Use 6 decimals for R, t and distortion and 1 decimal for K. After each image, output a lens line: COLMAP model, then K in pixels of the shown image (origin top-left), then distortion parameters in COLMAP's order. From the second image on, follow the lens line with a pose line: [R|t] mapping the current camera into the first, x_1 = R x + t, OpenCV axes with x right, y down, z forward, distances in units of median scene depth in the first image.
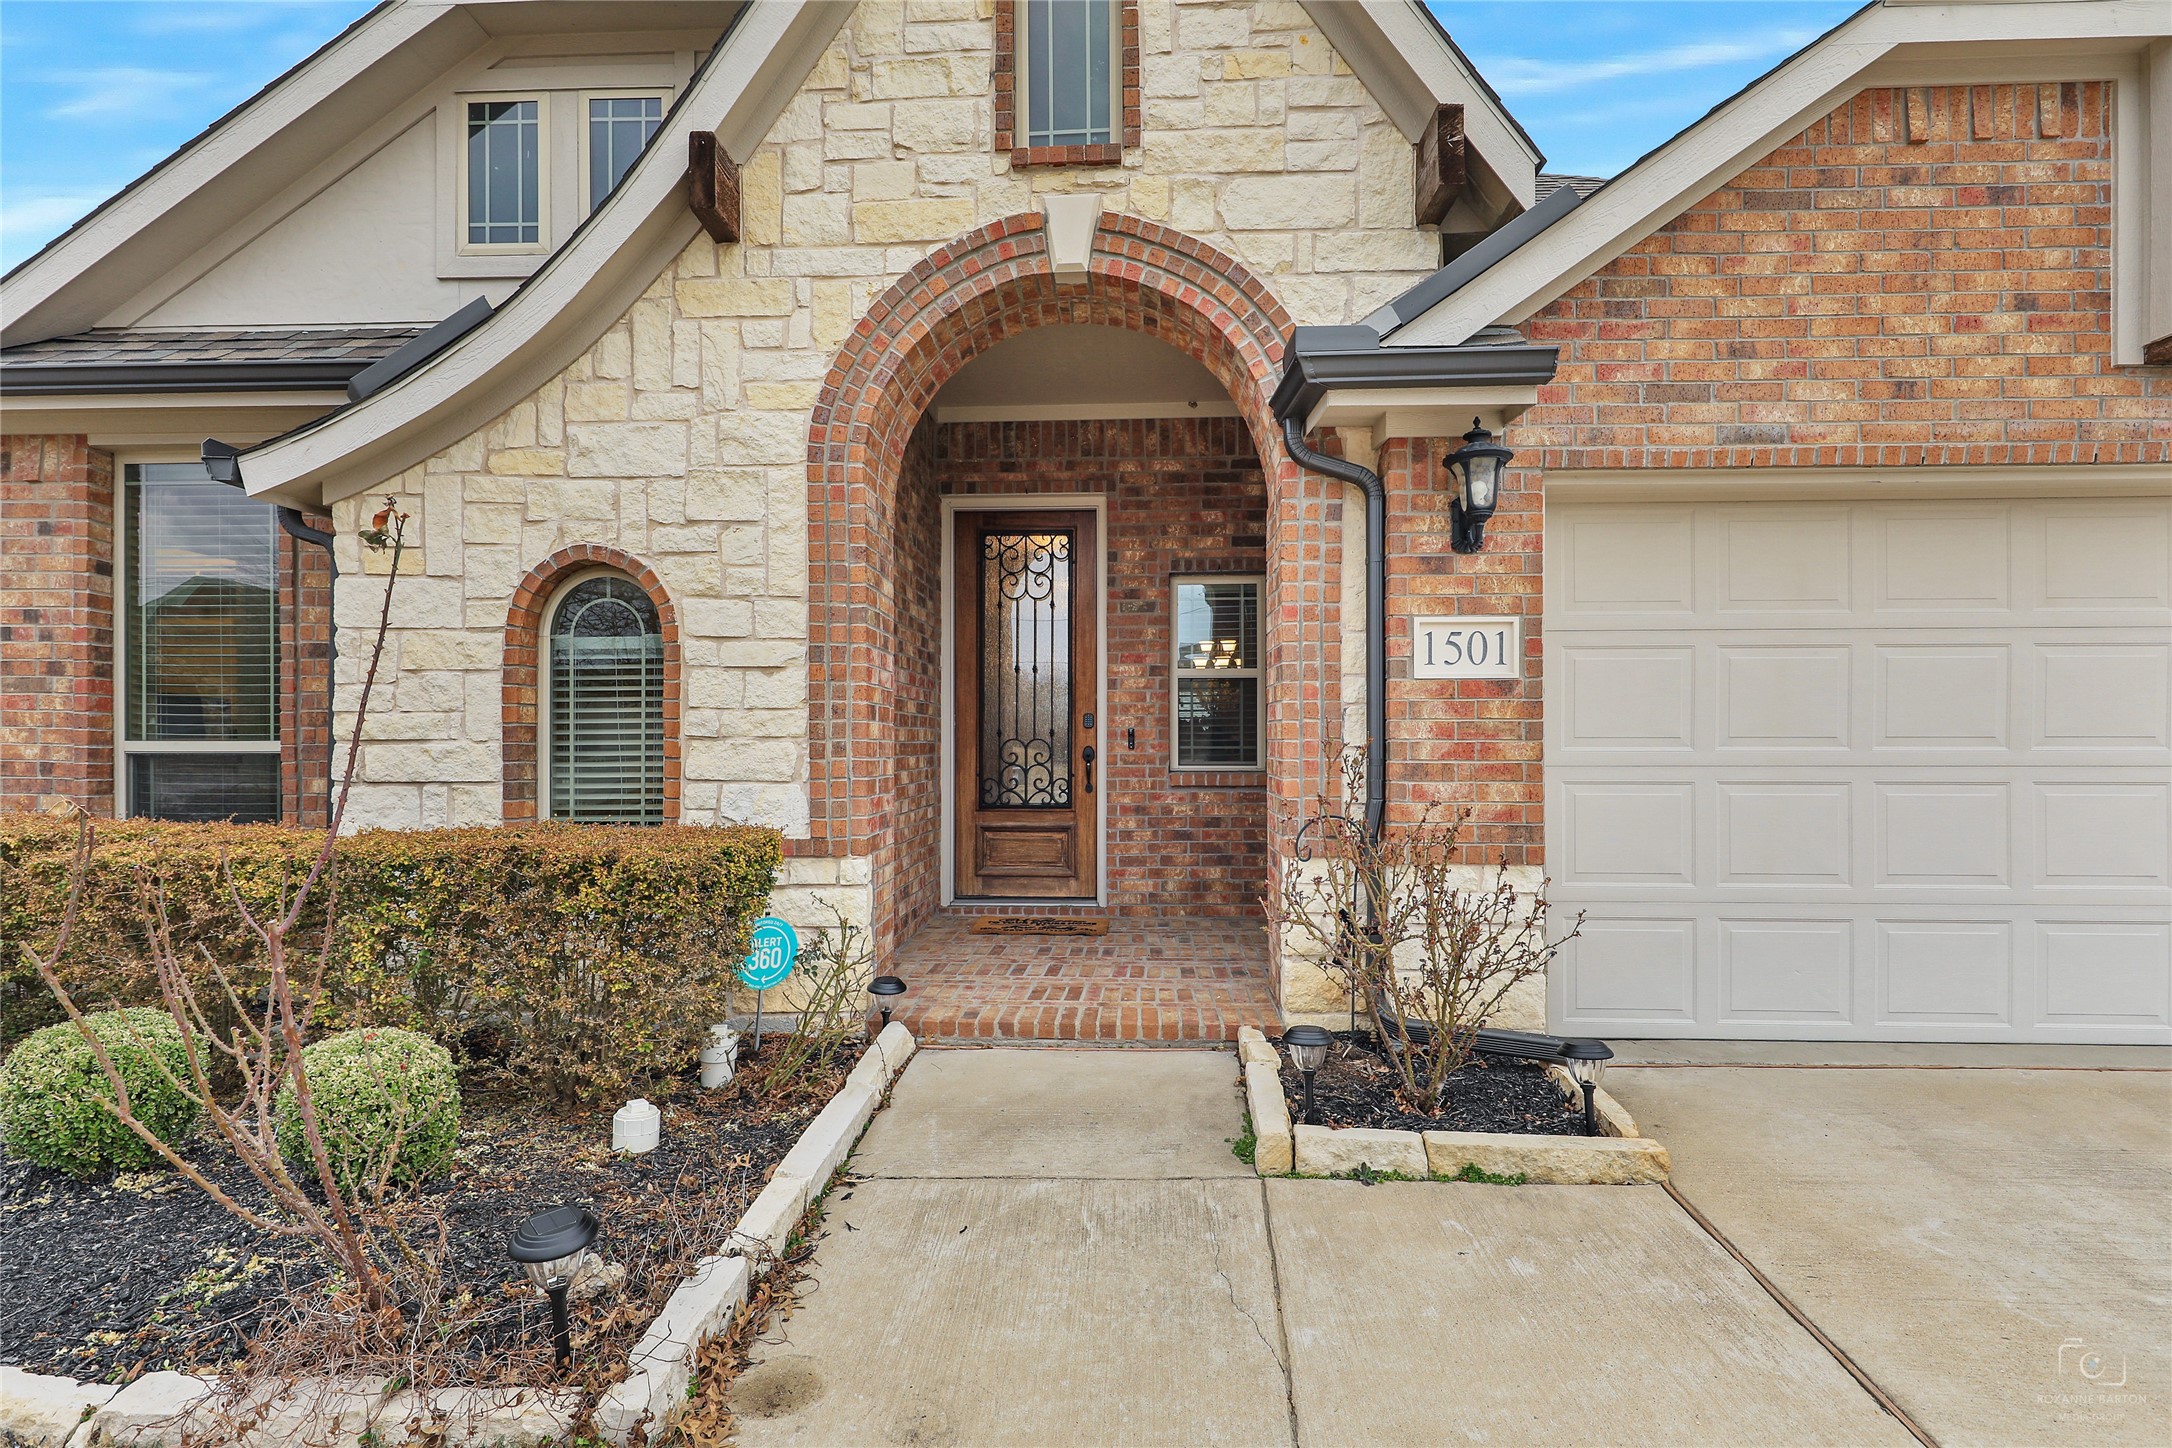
lens RADIAL K [[1095.5, 0, 1084.0], [0, 1095.5, 733.9], [0, 0, 1]] dist [0.003338, 0.000332]
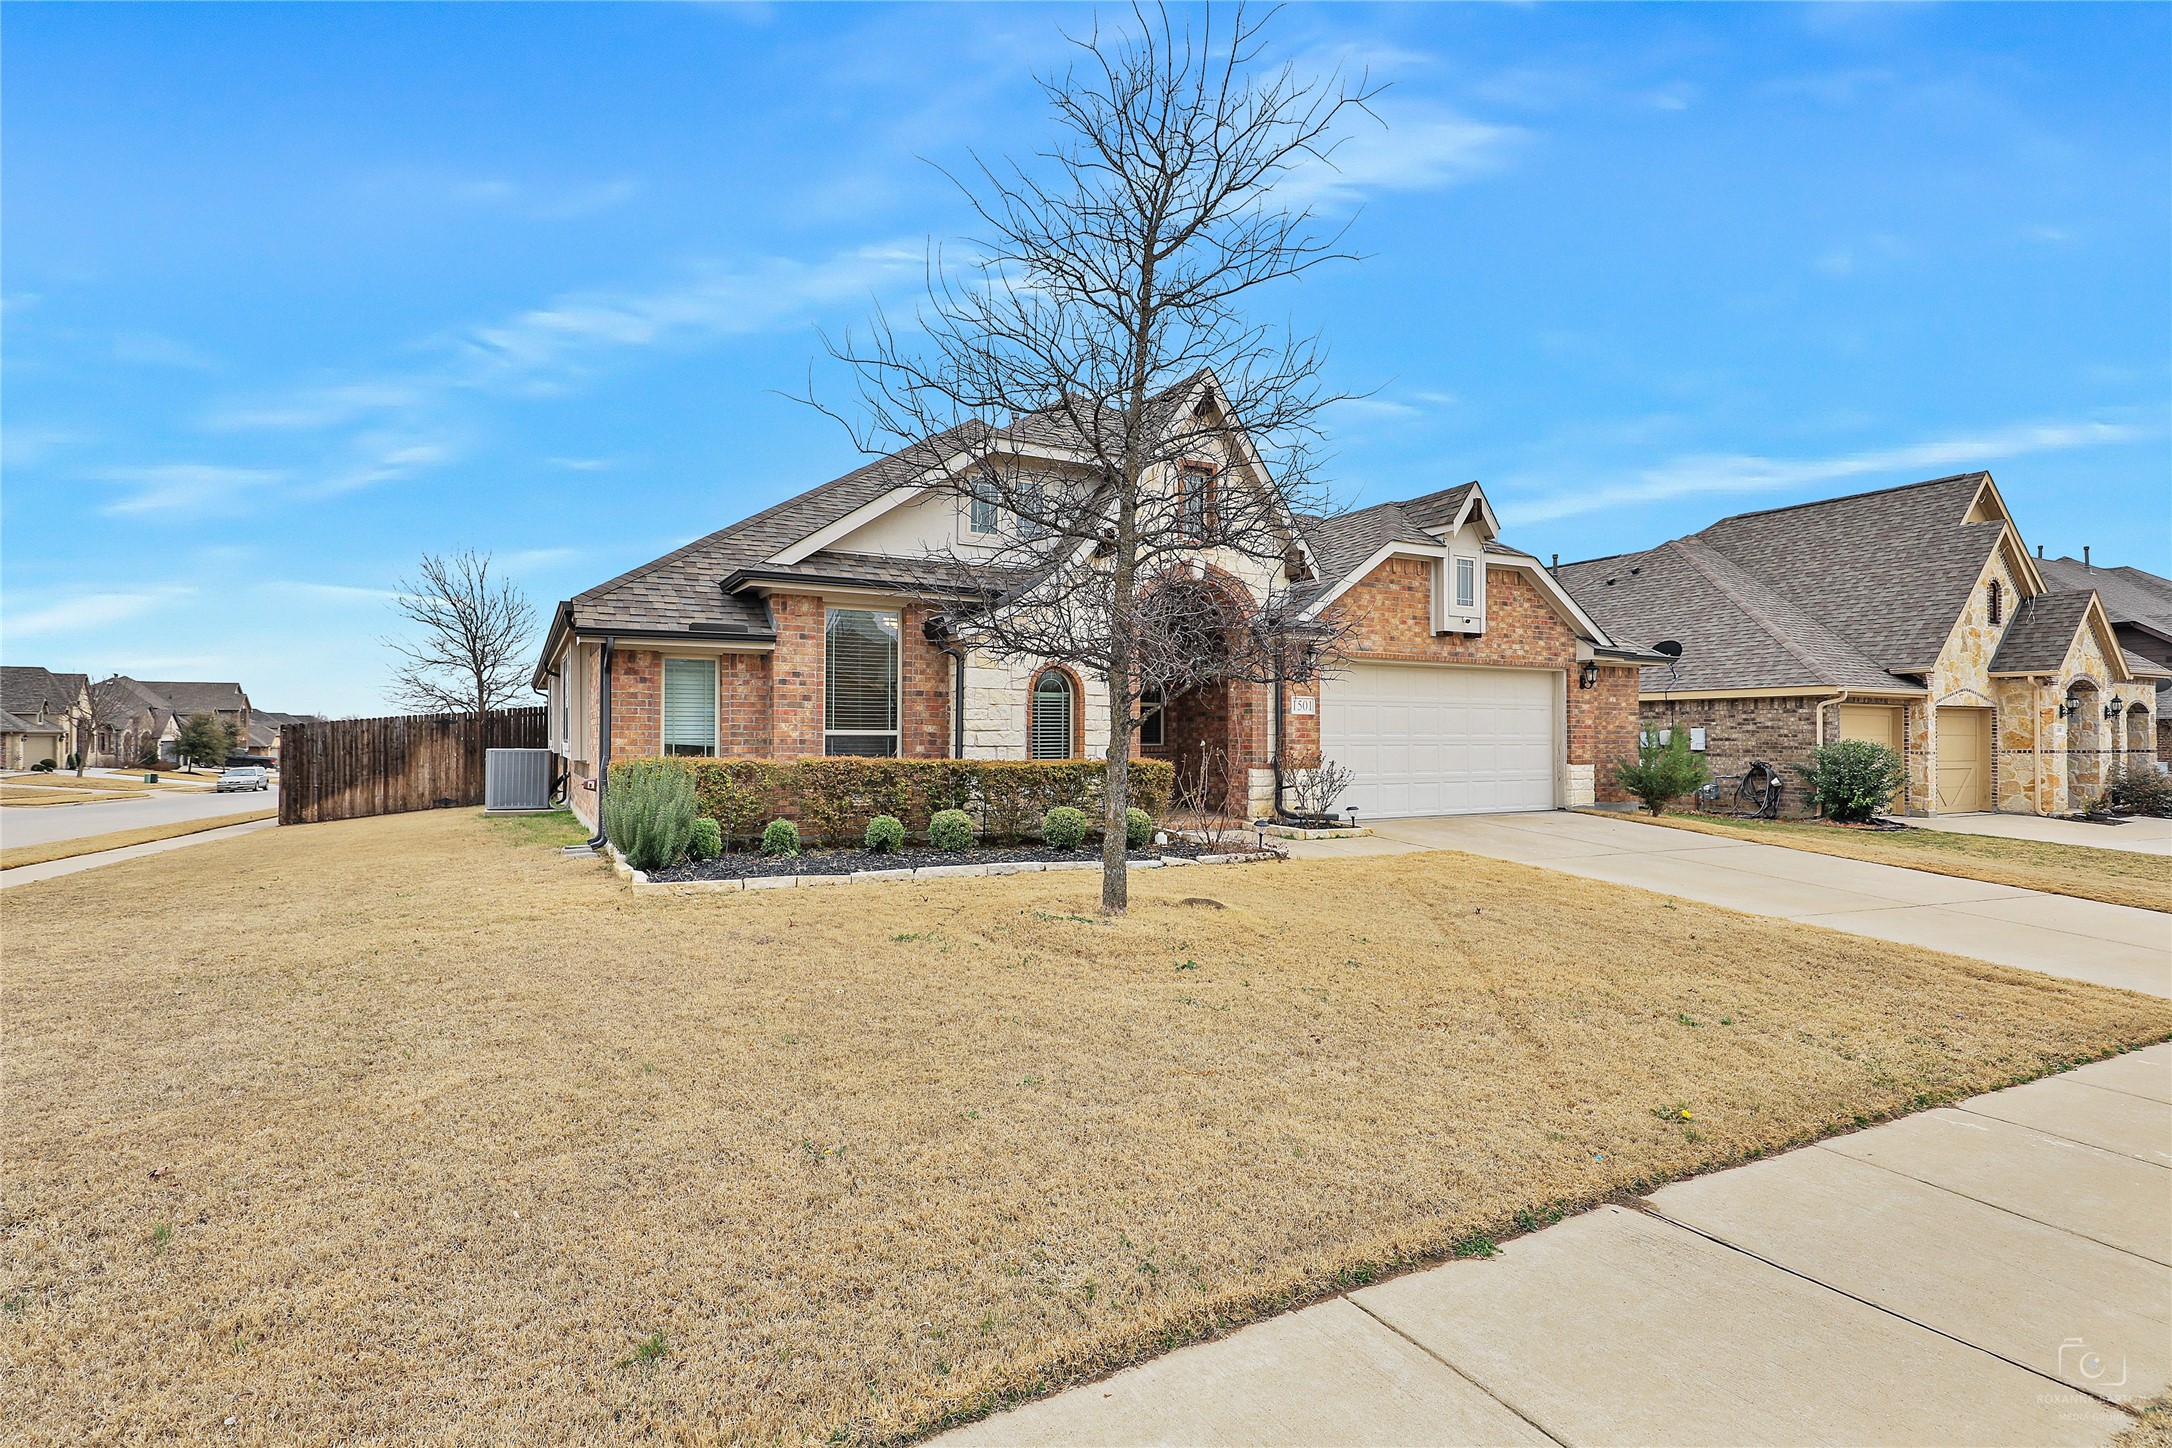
lens RADIAL K [[1019.1, 0, 1085.5], [0, 1019.1, 720.4], [0, 0, 1]] dist [0.001126, -0.000385]
pose [[0.851052, 0.013054, 0.524920, -1.855387], [-0.003235, 0.999802, -0.019620, 0.032309], [-0.525072, 0.014999, 0.850926, -1.322031]]
